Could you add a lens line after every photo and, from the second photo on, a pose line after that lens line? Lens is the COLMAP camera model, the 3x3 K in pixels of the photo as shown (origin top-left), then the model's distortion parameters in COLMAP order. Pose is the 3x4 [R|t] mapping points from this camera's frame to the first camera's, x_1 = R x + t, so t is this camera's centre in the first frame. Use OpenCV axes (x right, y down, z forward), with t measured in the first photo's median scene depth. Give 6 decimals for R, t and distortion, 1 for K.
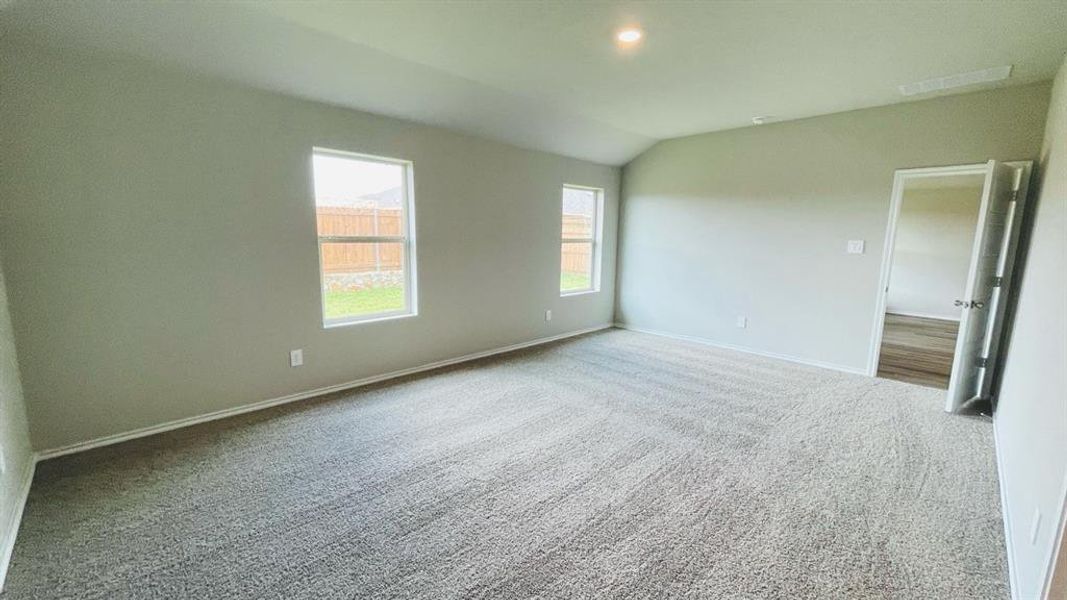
lens RADIAL K [[420.0, 0, 488.3], [0, 420.0, 298.0], [0, 0, 1]] dist [-0.002168, -0.000014]
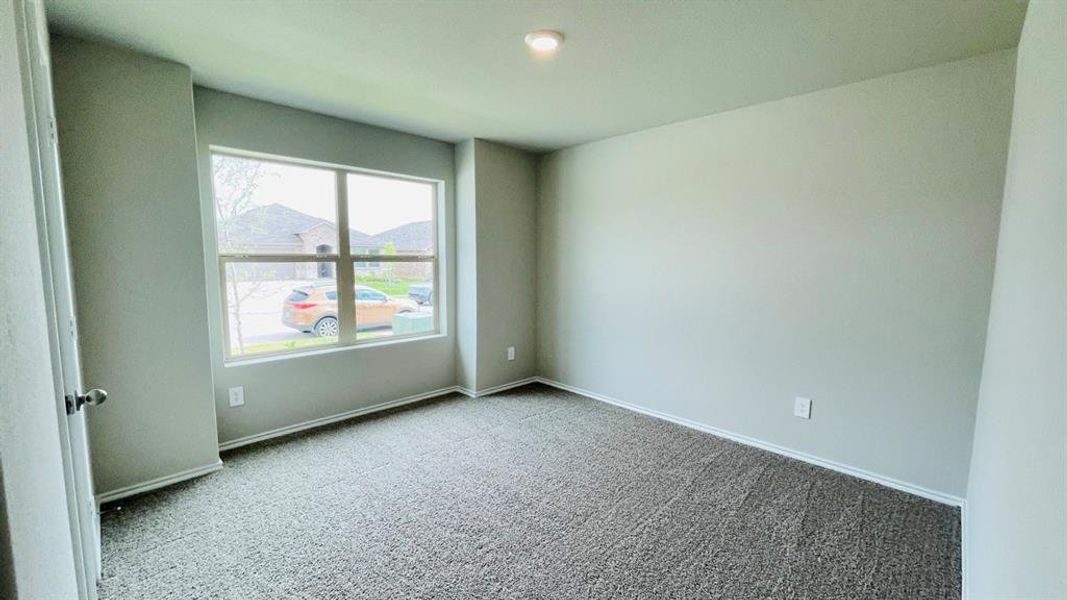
lens RADIAL K [[430.3, 0, 534.0], [0, 430.3, 302.2], [0, 0, 1]] dist [-0.001666, 0.000338]
pose [[0.998348, -0.008264, 0.056865, 0.155829], [0.010274, 0.999329, -0.035160, -0.018005], [-0.056536, 0.035686, 0.997763, 0.134812]]
